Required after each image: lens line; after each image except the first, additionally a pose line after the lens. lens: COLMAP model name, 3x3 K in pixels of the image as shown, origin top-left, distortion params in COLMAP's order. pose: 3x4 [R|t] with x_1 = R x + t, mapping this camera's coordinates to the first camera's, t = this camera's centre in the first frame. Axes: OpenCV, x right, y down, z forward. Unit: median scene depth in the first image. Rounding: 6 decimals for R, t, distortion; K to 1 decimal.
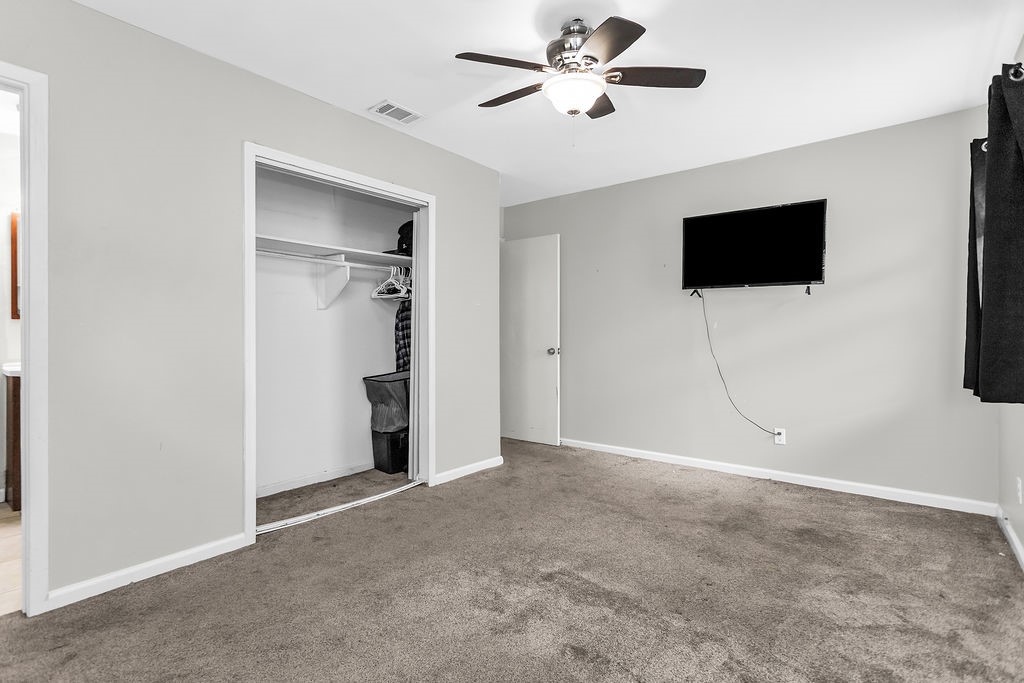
lens RADIAL K [[495.1, 0, 513.4], [0, 495.1, 339.6], [0, 0, 1]] dist [0.001538, 0.000620]
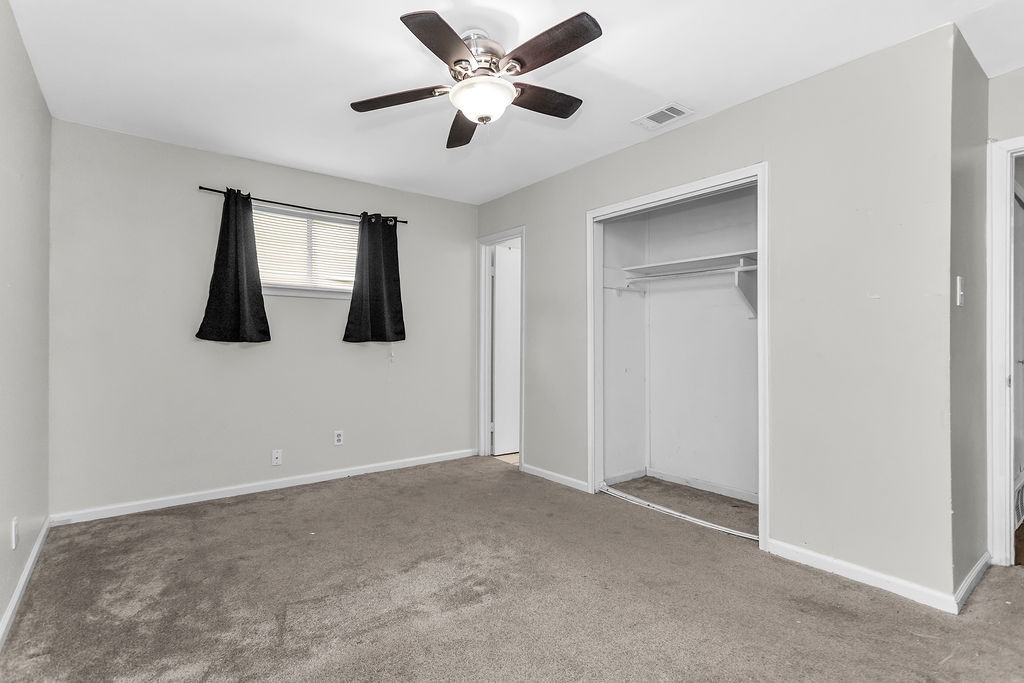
lens RADIAL K [[495.1, 0, 515.3], [0, 495.1, 339.0], [0, 0, 1]] dist [0.001538, 0.000620]
pose [[-0.232010, -0.002568, -0.972710, 0.734218], [-0.016059, 0.999870, 0.001190, -0.020013], [0.972581, 0.015897, -0.232021, 0.910802]]
